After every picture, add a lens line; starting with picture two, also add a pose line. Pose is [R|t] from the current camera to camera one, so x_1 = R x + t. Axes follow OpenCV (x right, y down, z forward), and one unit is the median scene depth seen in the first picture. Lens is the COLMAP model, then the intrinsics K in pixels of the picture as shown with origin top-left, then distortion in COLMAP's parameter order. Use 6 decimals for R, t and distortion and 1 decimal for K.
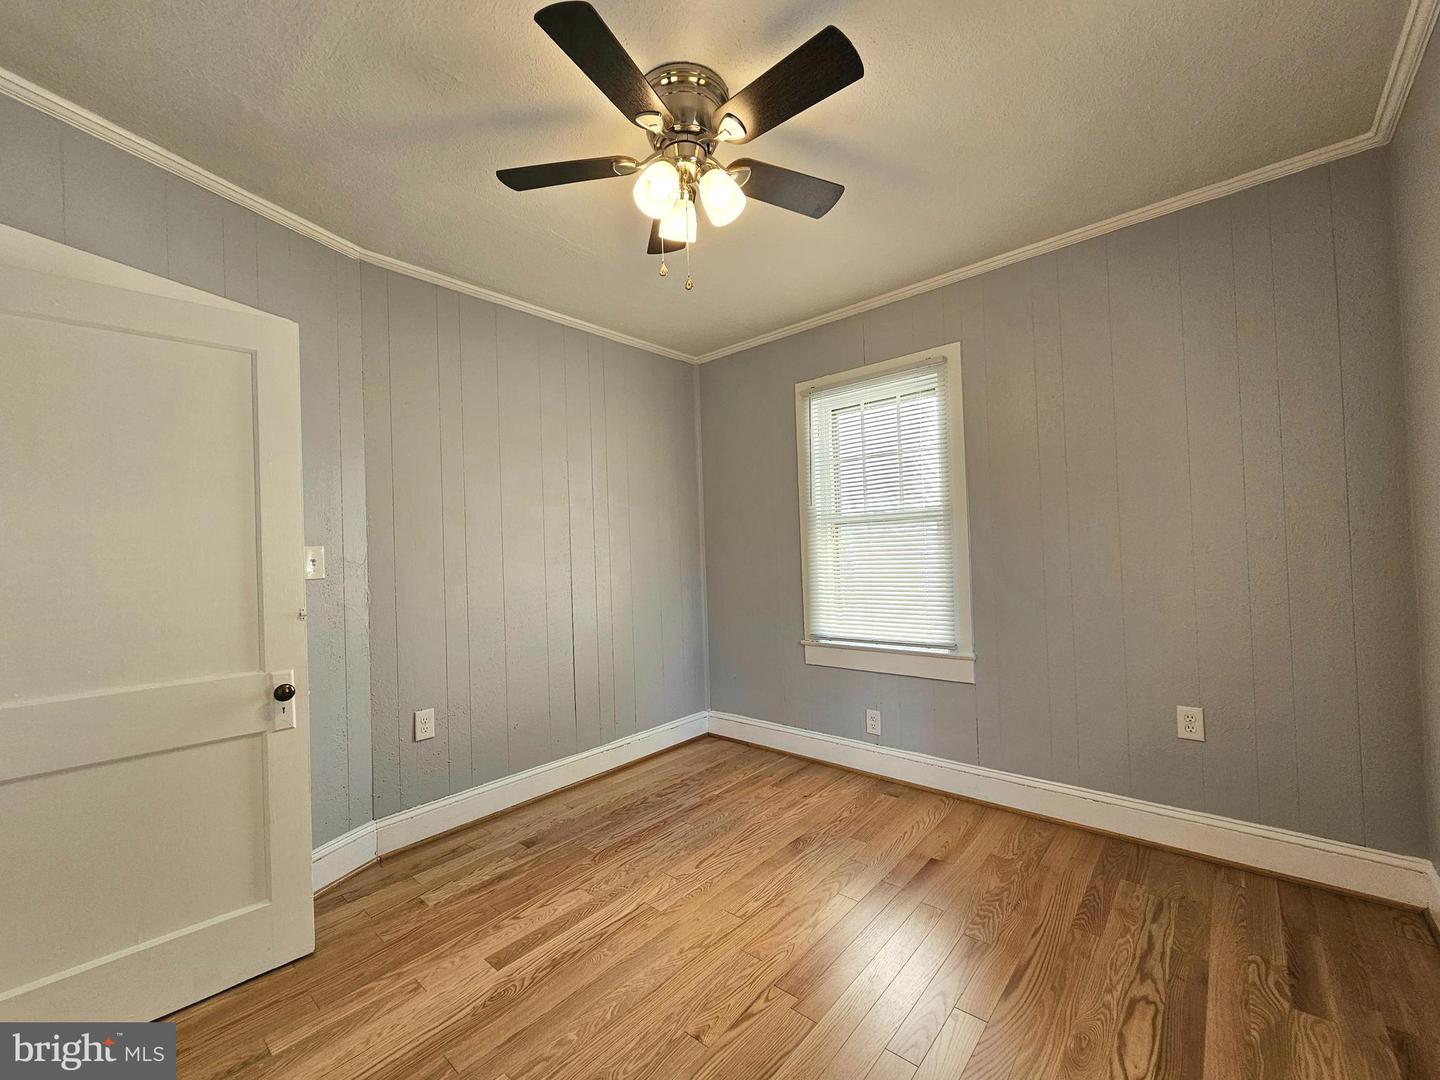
lens RADIAL K [[594.9, 0, 722.3], [0, 594.9, 545.0], [0, 0, 1]] dist [0.001001, 0.000037]
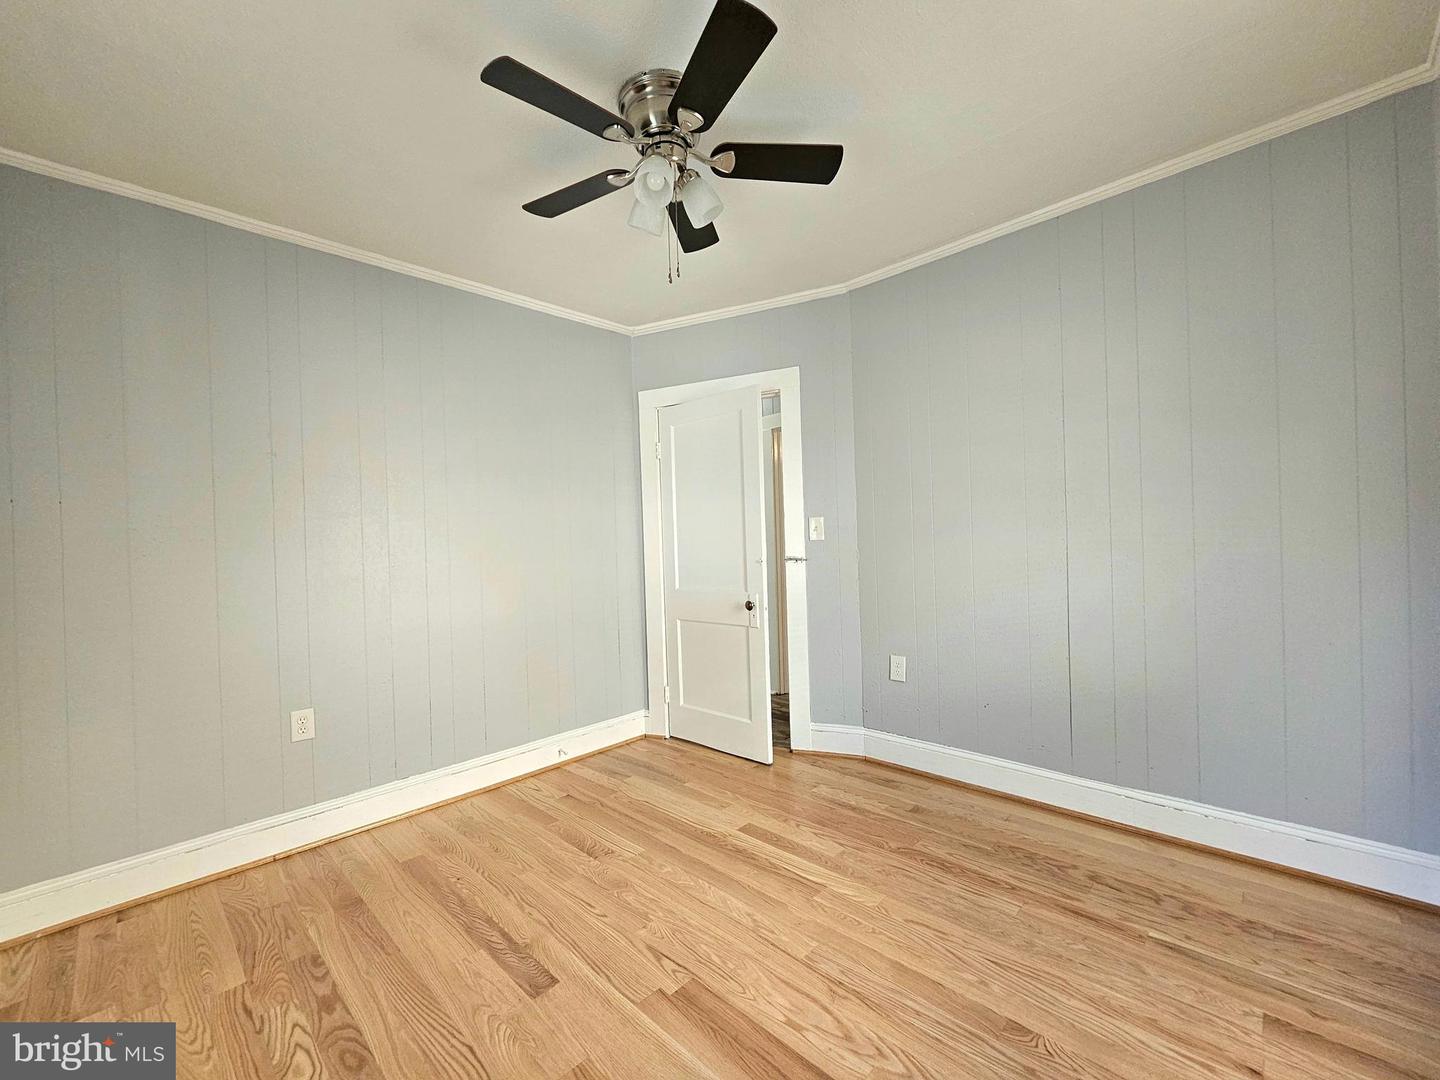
lens RADIAL K [[594.9, 0, 722.3], [0, 594.9, 545.0], [0, 0, 1]] dist [0.001001, 0.000037]
pose [[-0.052264, 0.046673, -0.997542, 0.715481], [0.042199, 0.998118, 0.044489, -0.004164], [0.997741, -0.039770, -0.054136, 0.791353]]
